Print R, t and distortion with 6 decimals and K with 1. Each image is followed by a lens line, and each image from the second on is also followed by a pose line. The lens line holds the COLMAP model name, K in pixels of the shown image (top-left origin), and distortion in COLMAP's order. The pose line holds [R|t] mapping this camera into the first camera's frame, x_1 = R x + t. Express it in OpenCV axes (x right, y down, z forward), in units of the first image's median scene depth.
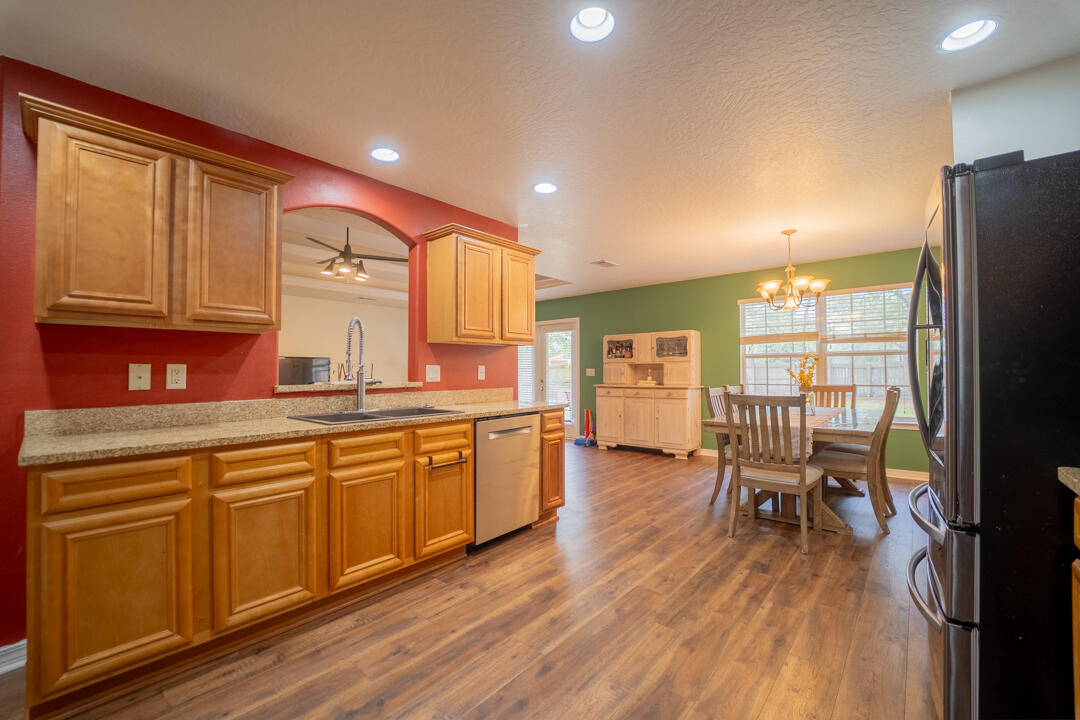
lens RADIAL K [[440.0, 0, 540.0], [0, 440.0, 360.0], [0, 0, 1]] dist [-0.018594, -0.000272]
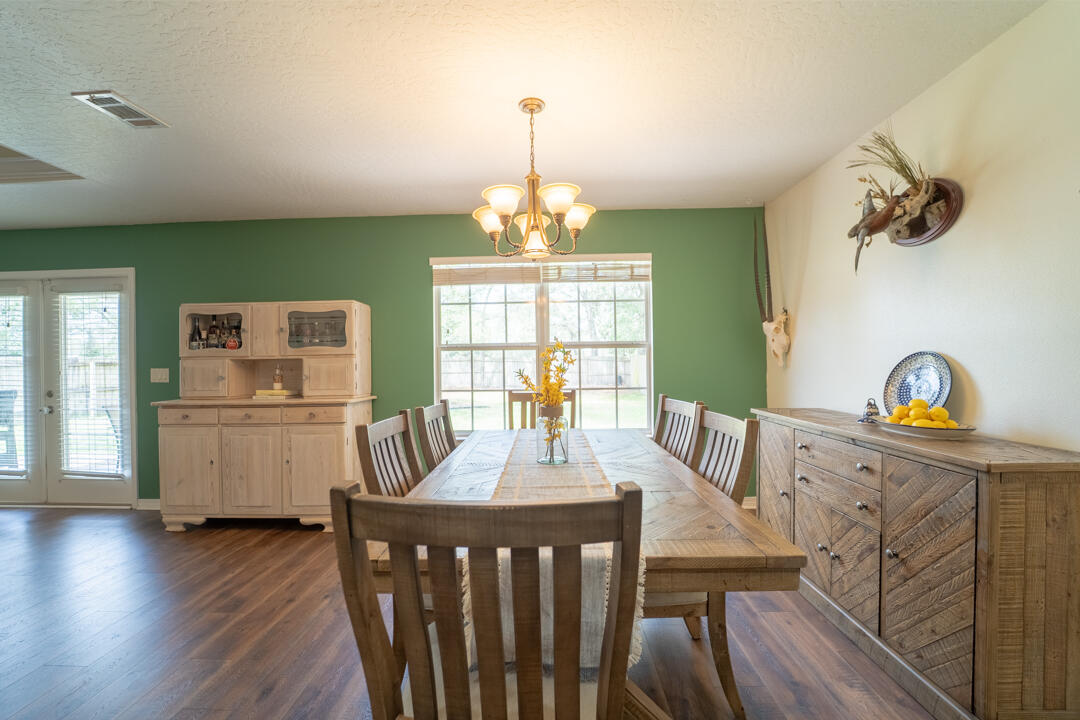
lens RADIAL K [[440.0, 0, 540.0], [0, 440.0, 360.0], [0, 0, 1]] dist [-0.018594, -0.000272]
pose [[0.772130, -0.004981, 0.635445, 0.164973], [-0.005945, 0.999869, 0.015061, -0.000735], [-0.635437, -0.015407, 0.771999, 0.392848]]
